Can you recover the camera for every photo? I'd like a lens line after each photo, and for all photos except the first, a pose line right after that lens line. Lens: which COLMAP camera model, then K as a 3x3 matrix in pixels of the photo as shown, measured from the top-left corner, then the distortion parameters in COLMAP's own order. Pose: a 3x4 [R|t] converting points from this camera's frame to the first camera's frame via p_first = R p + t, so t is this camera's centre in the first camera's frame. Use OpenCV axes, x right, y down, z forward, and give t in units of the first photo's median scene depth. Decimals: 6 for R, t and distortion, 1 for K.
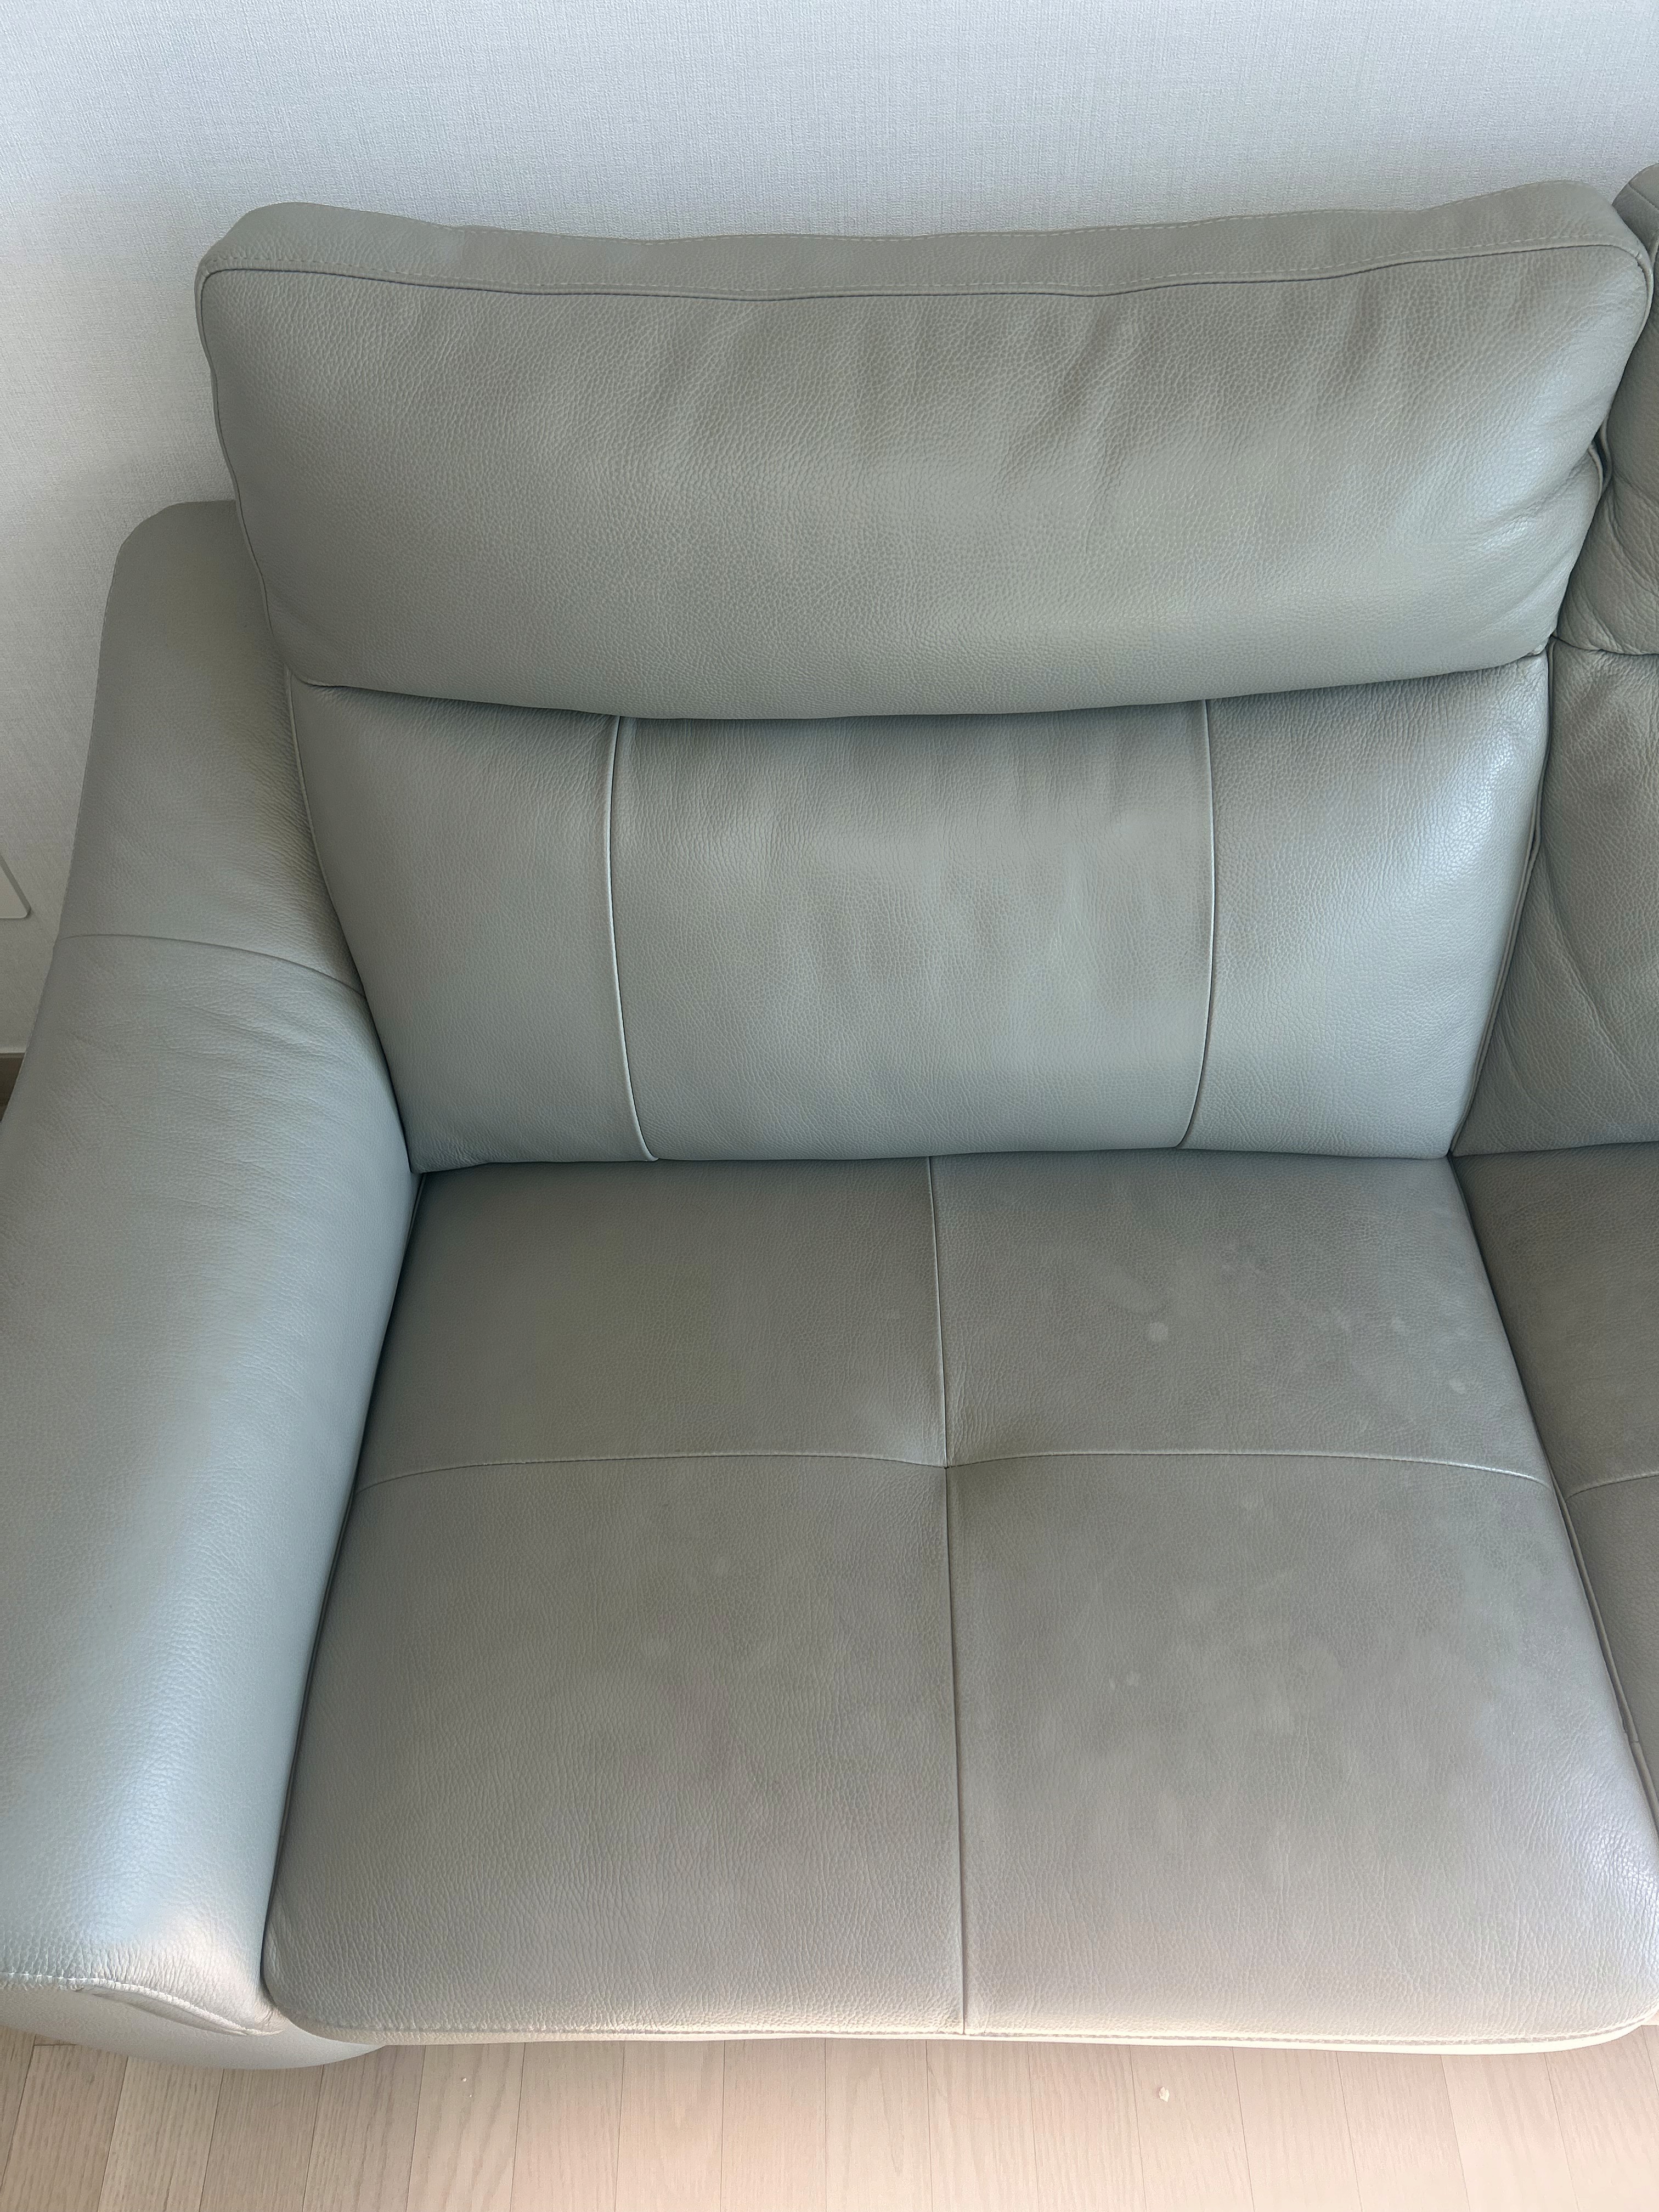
lens RADIAL K [[1659.8, 0, 815.3], [0, 1659.8, 1108.6], [0, 0, 1]] dist [0.044055, -0.058558]
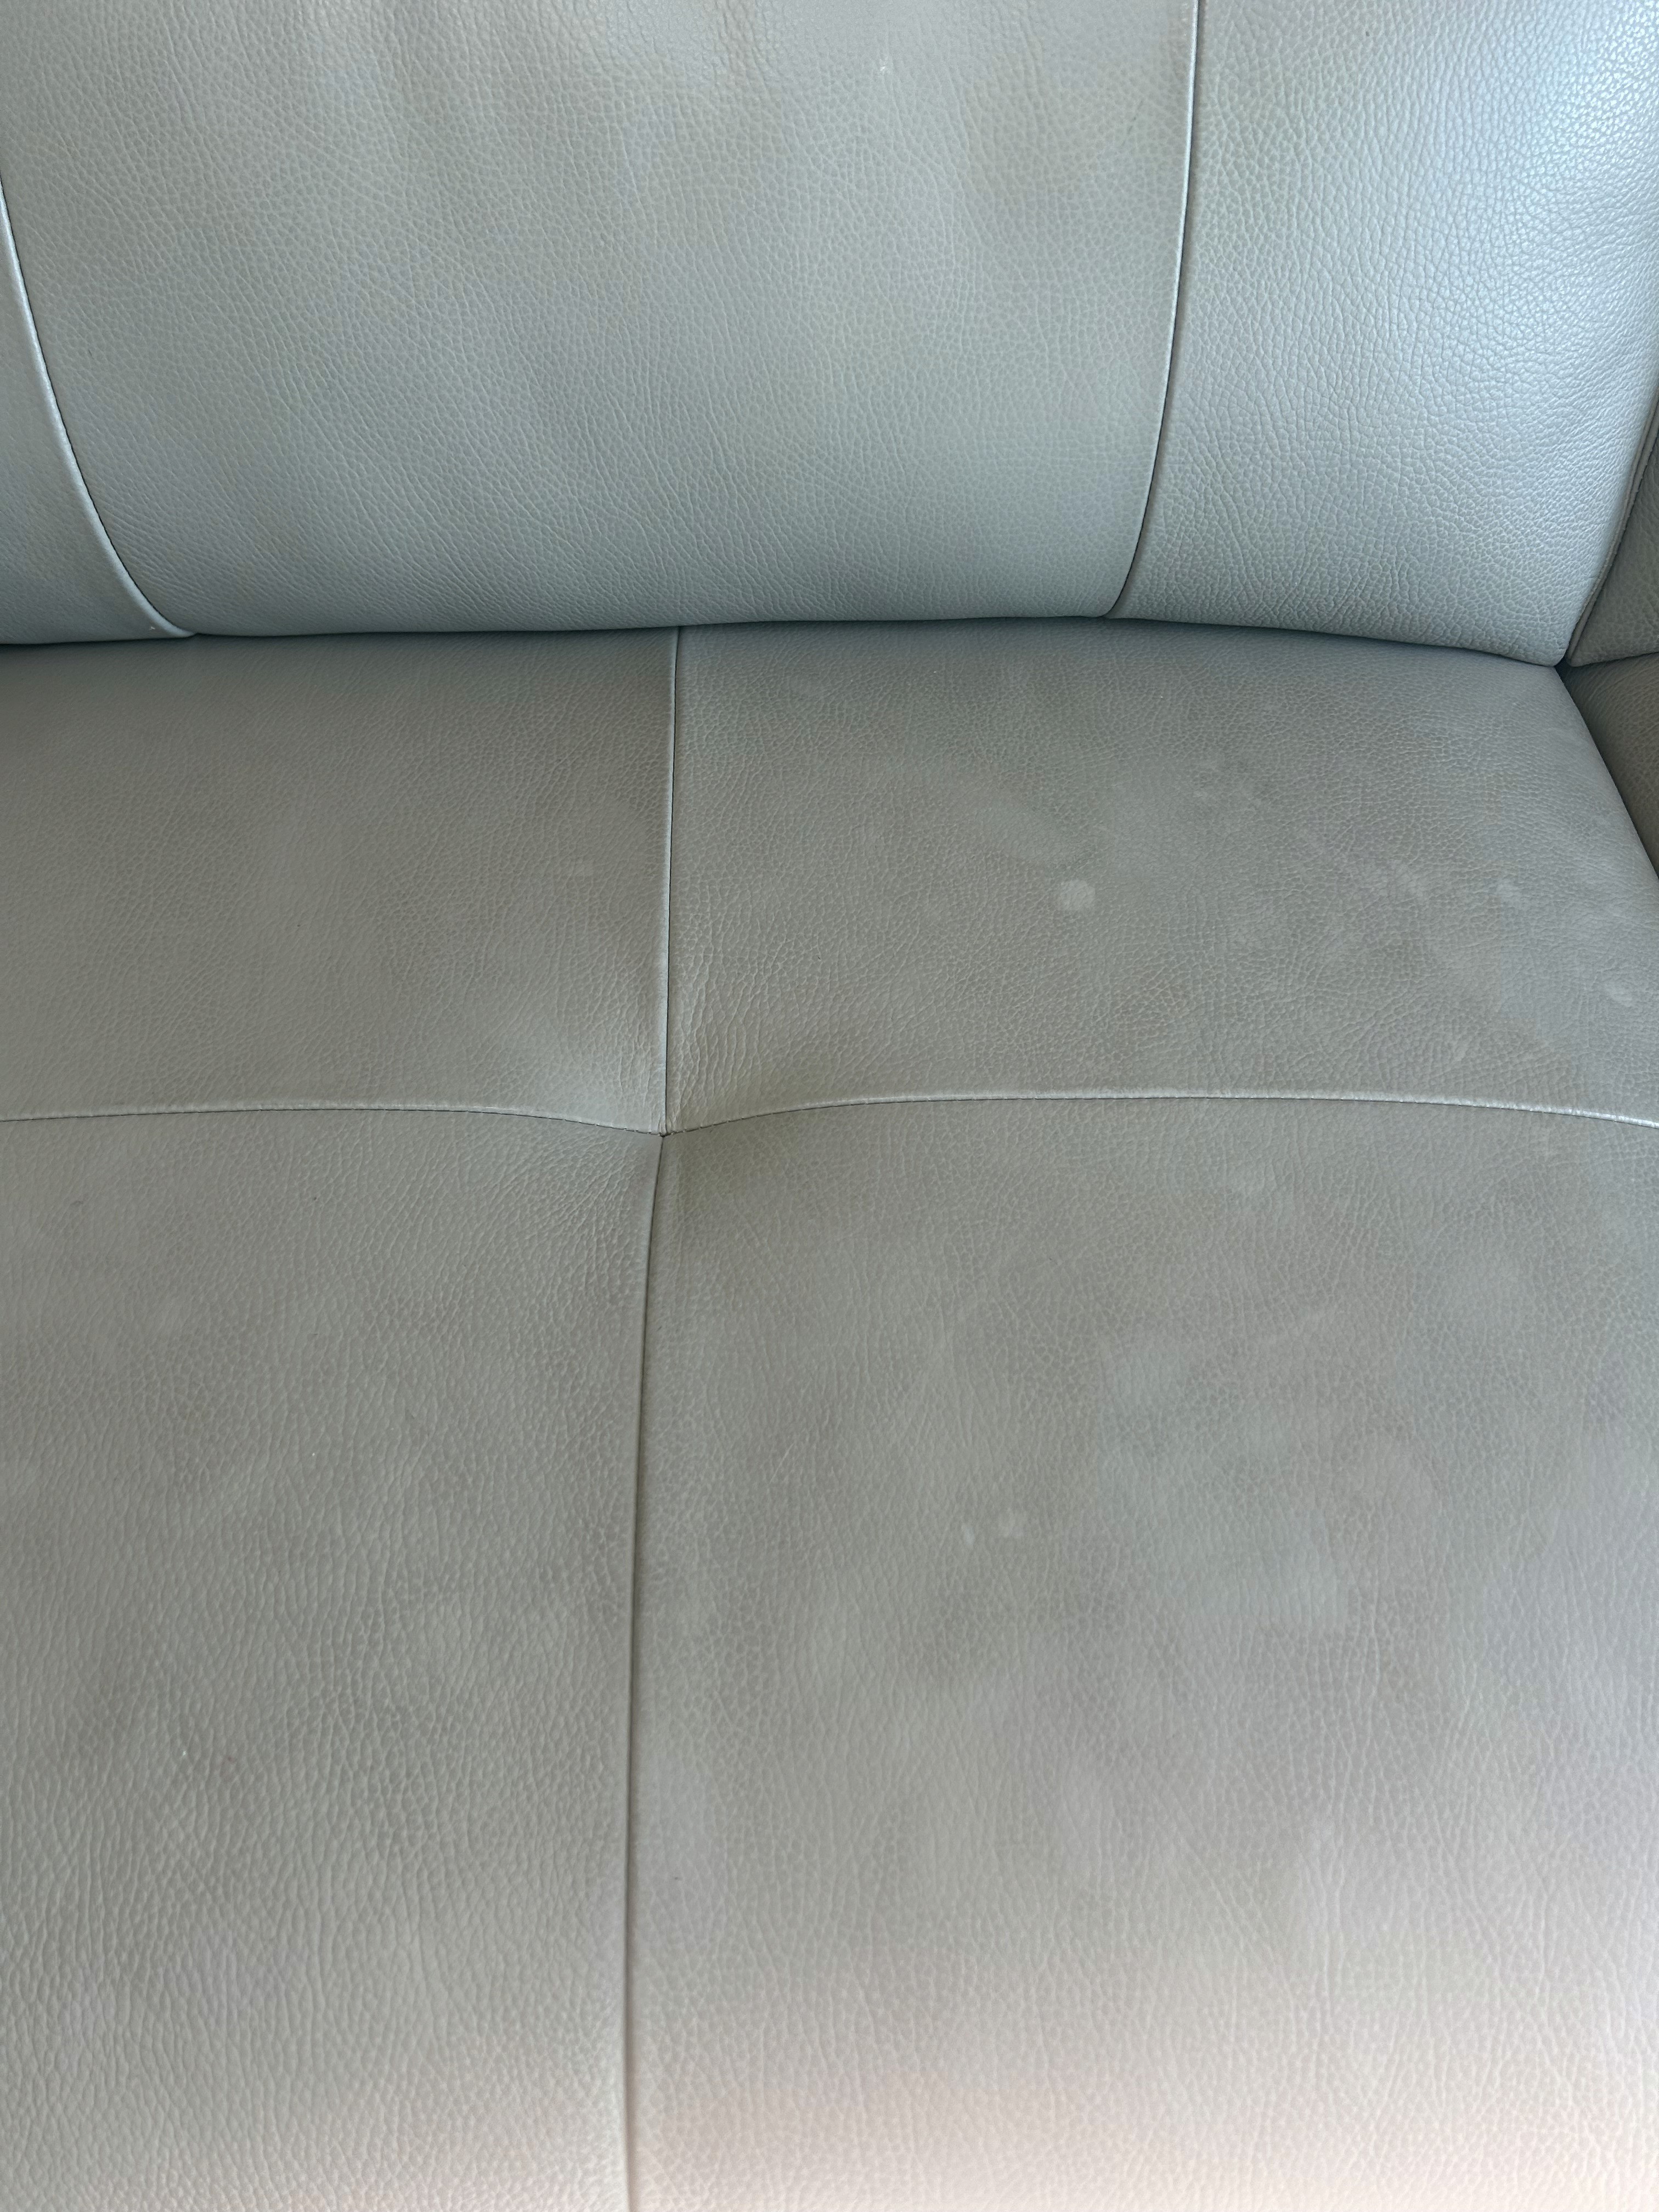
lens RADIAL K [[1668.6, 0, 829.5], [0, 1668.6, 1106.0], [0, 0, 1]] dist [0.060274, -0.079164]
pose [[0.998625, -0.003106, 0.052335, 0.102807], [-0.000330, 0.997851, 0.065521, 0.173106], [-0.052426, -0.065448, 0.996478, 0.482820]]
